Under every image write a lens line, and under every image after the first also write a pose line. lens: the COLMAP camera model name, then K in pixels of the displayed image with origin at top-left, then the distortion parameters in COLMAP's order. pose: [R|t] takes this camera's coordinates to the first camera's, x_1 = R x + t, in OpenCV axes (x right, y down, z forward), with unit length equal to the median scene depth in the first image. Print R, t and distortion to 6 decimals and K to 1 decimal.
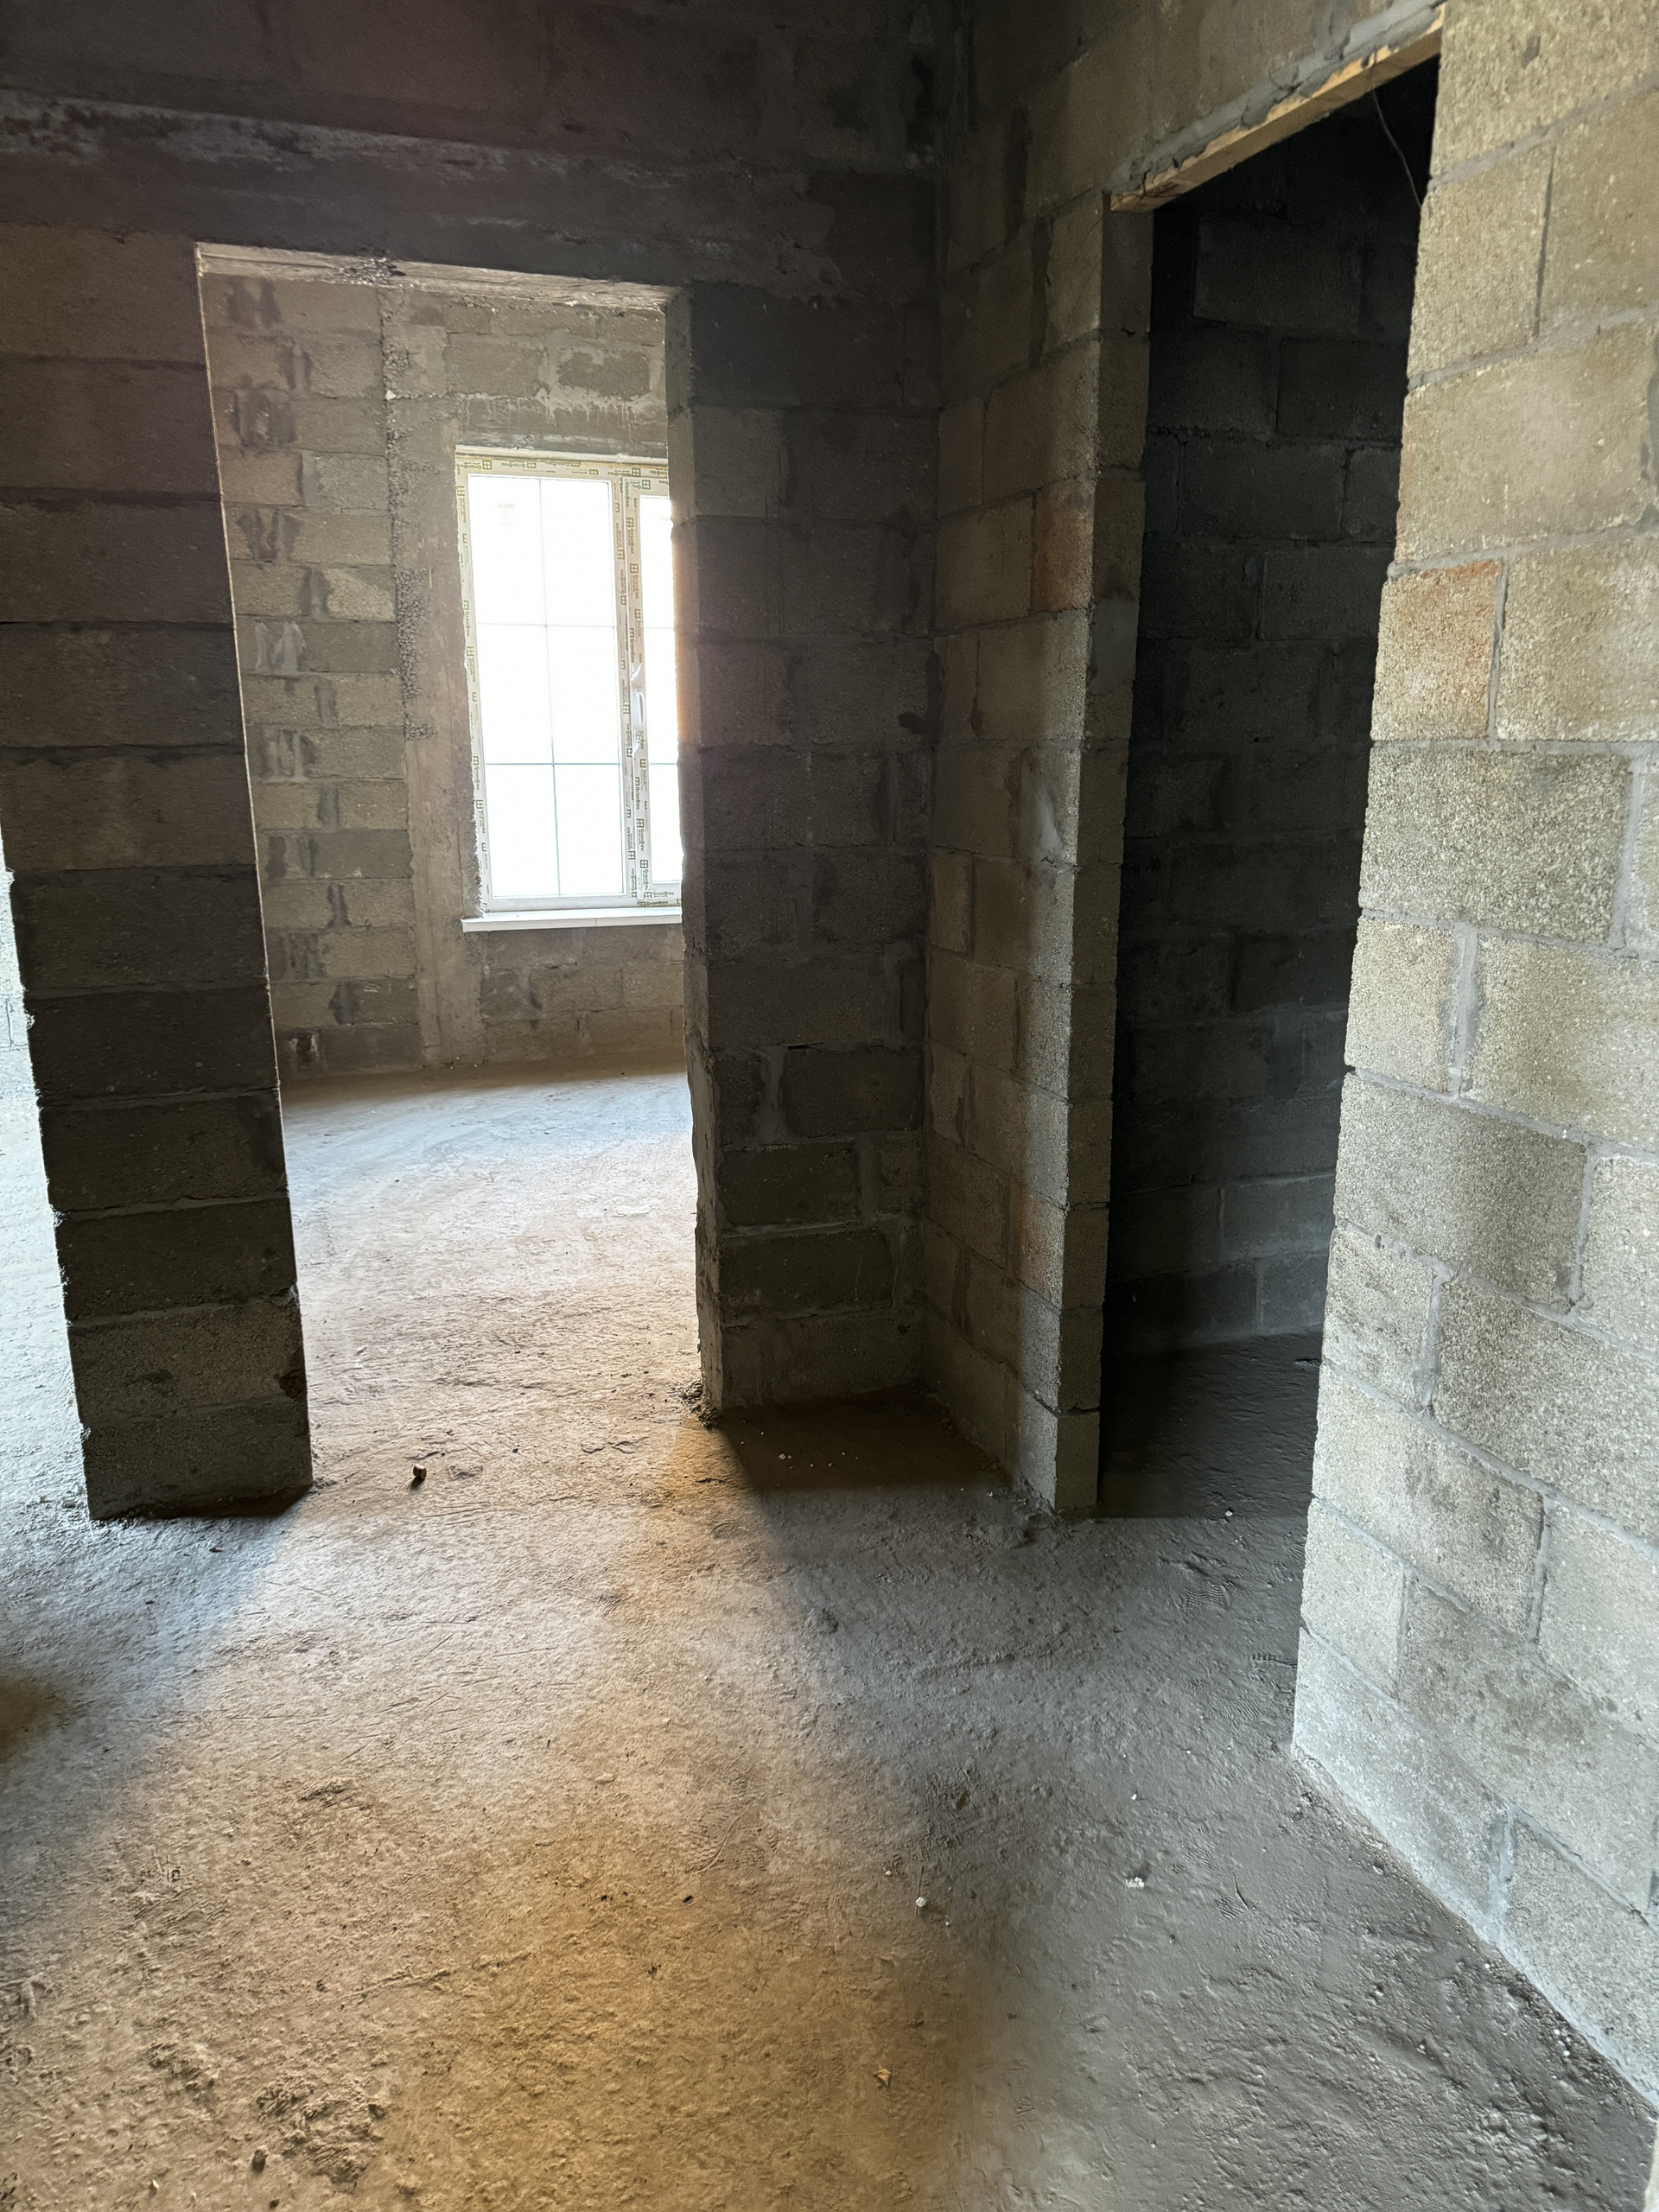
lens RADIAL K [[1555.8, 0, 816.0], [0, 1555.8, 1120.4], [0, 0, 1]] dist [0.017079, -0.021868]
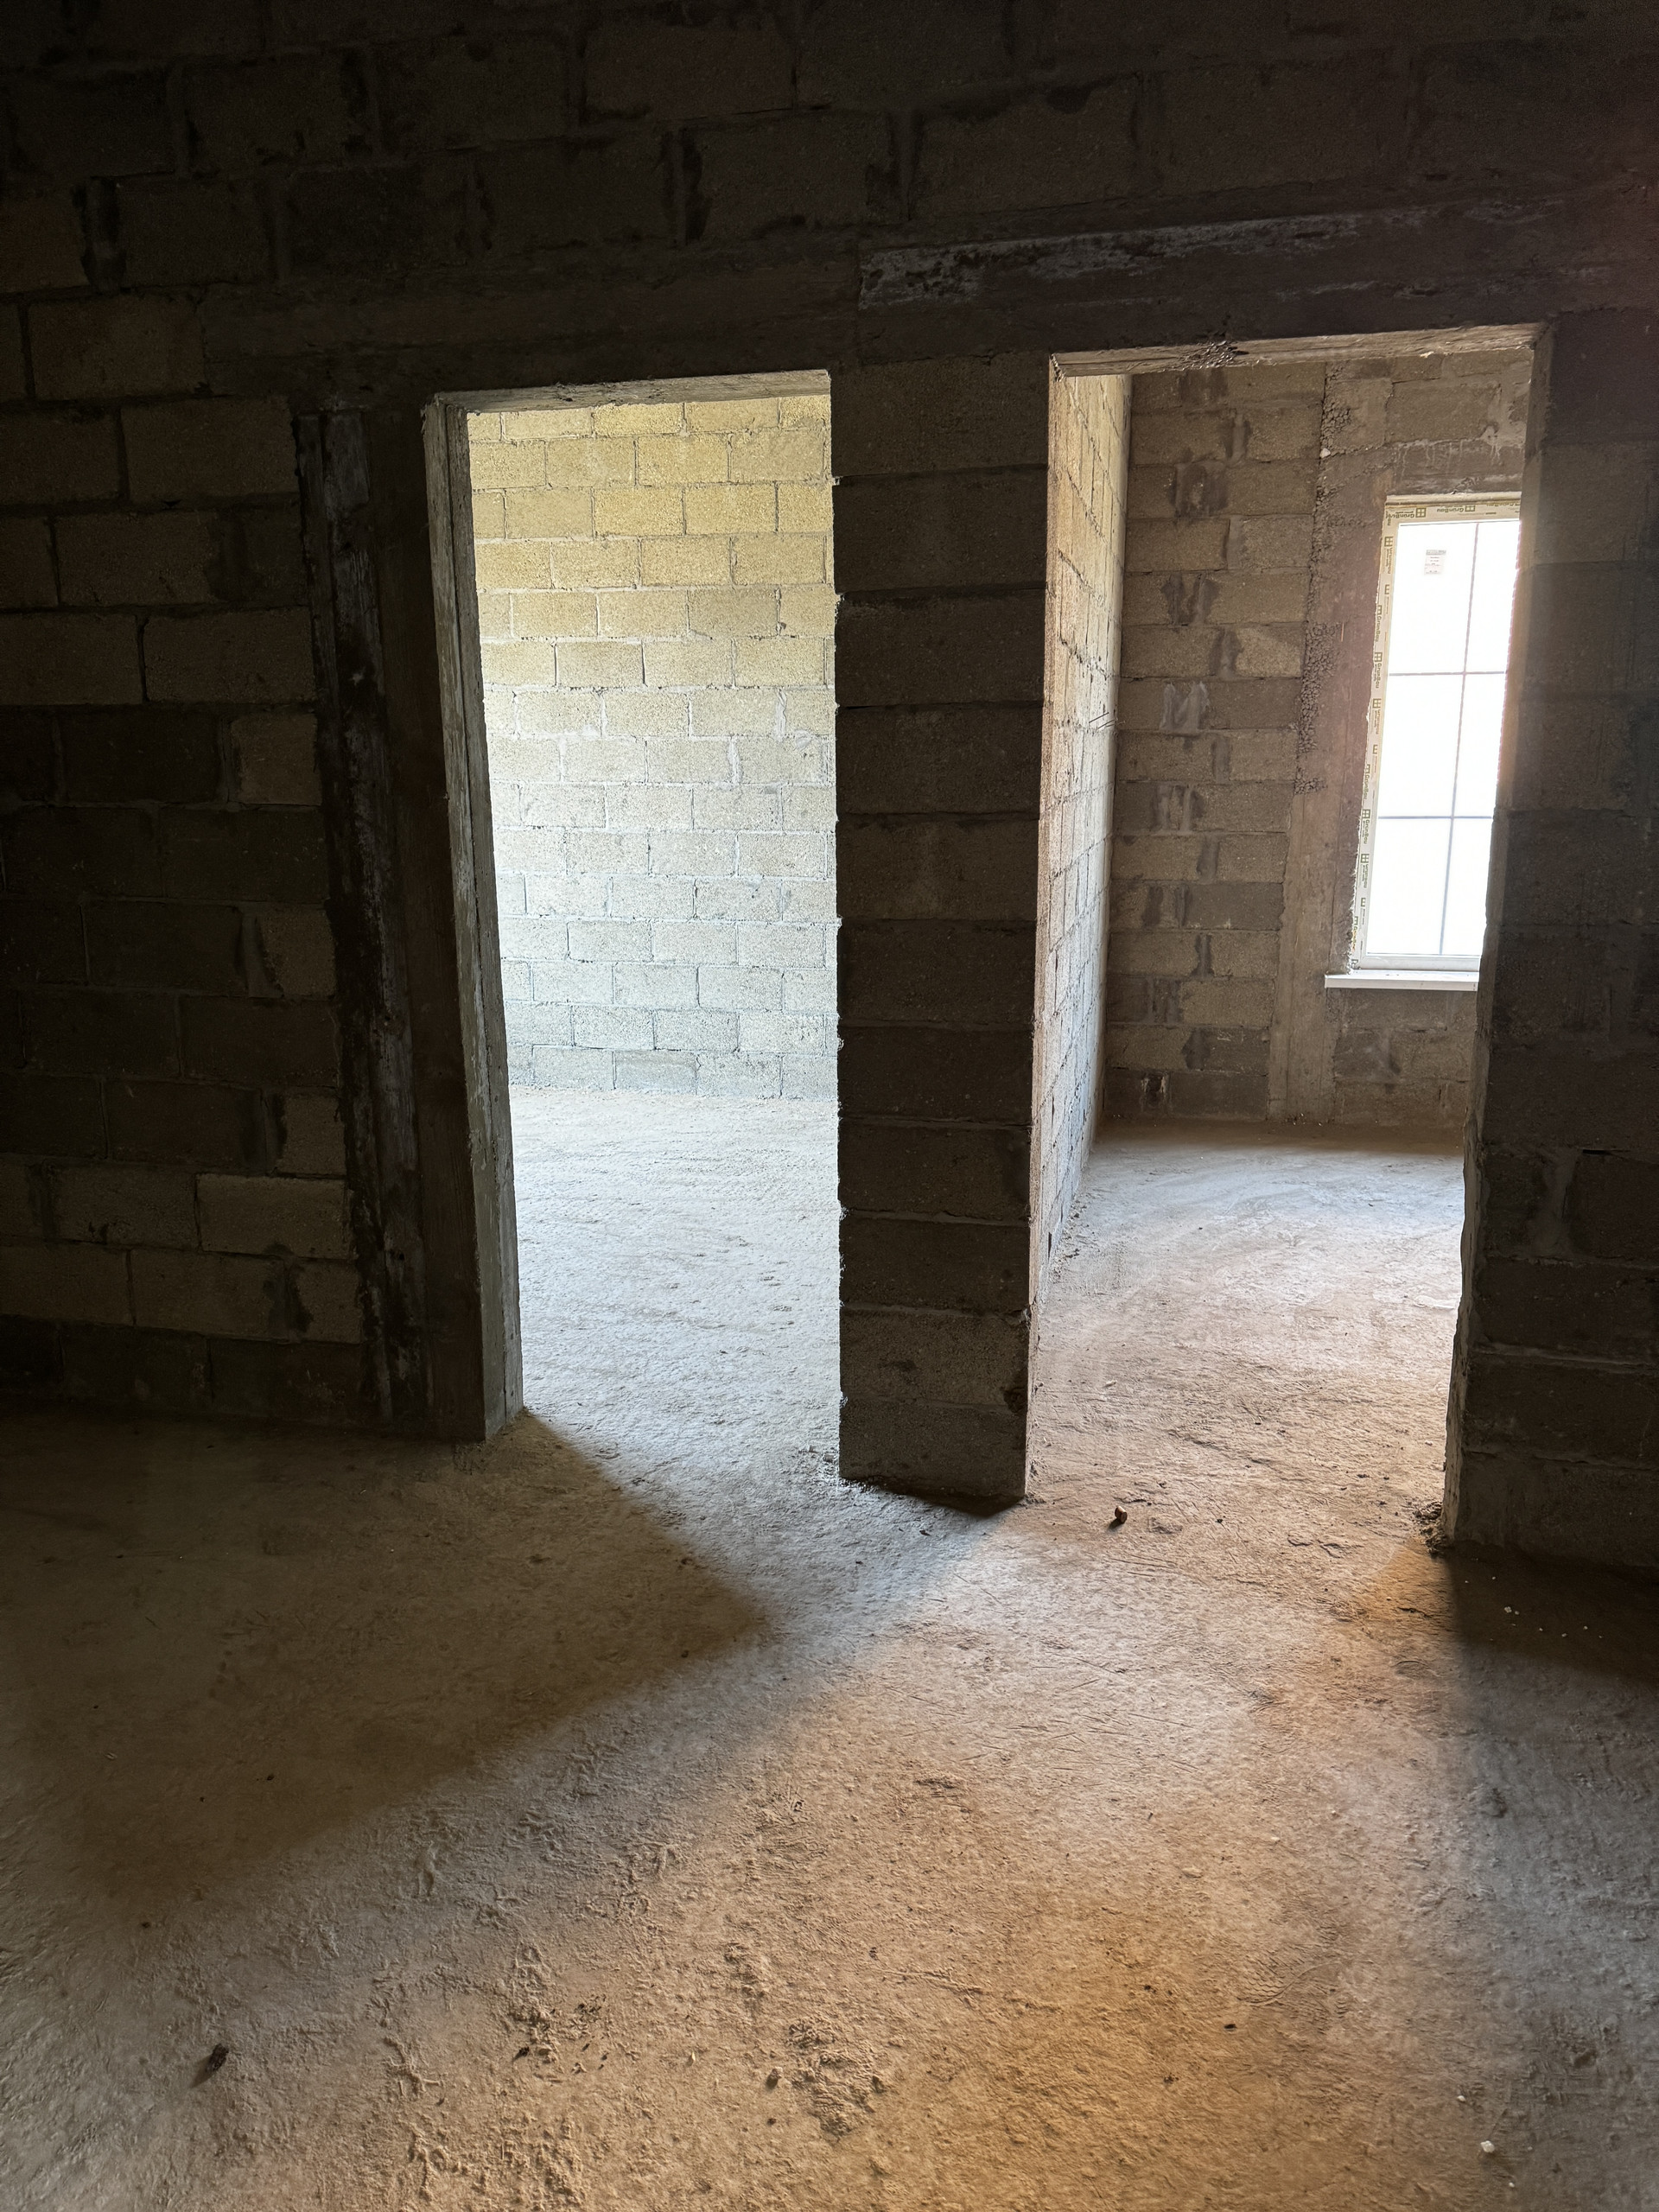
lens RADIAL K [[1555.8, 0, 816.0], [0, 1555.8, 1120.4], [0, 0, 1]] dist [0.017079, -0.021868]
pose [[0.828454, 0.123551, -0.546259, 0.121689], [-0.138374, 0.990279, 0.014121, -0.020002], [0.542694, 0.063889, 0.837497, 0.023634]]
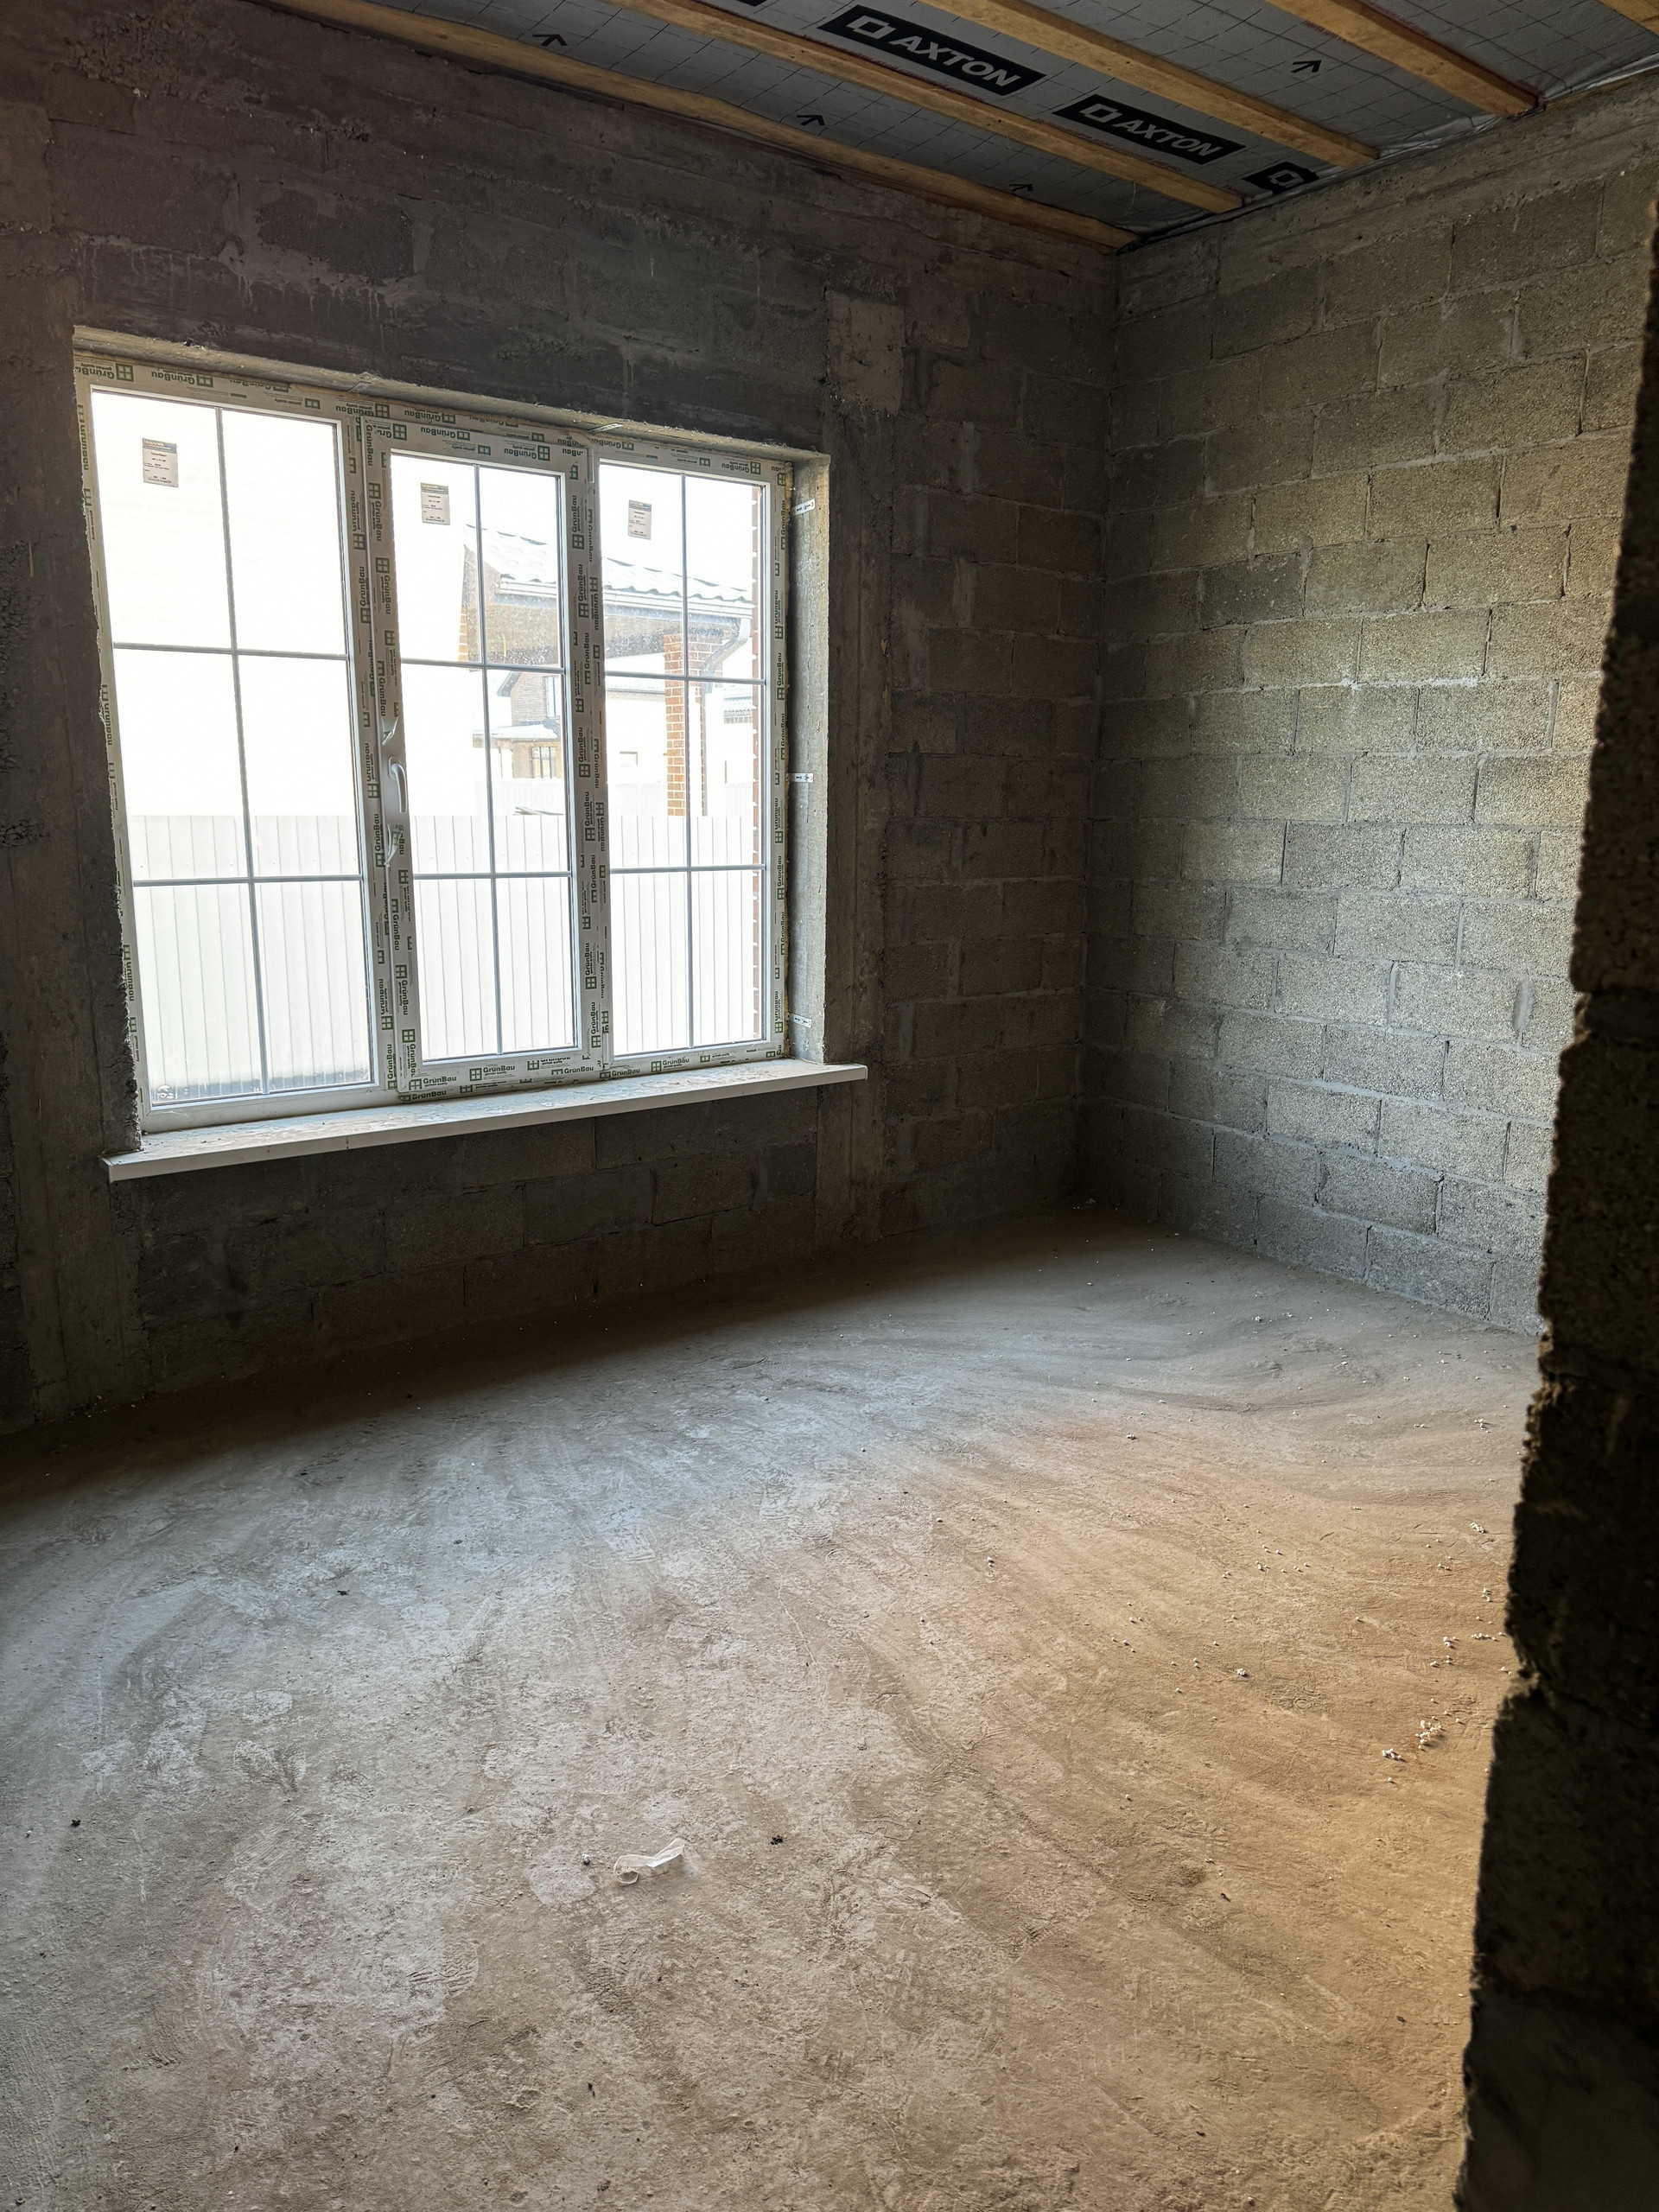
lens RADIAL K [[1586.4, 0, 829.5], [0, 1586.4, 1106.0], [0, 0, 1]] dist [0.014067, -0.003903]
pose [[0.955541, -0.049163, 0.290732, -0.332130], [0.063473, 0.997182, -0.039990, -0.252143], [-0.287947, 0.056666, 0.955968, 0.862491]]
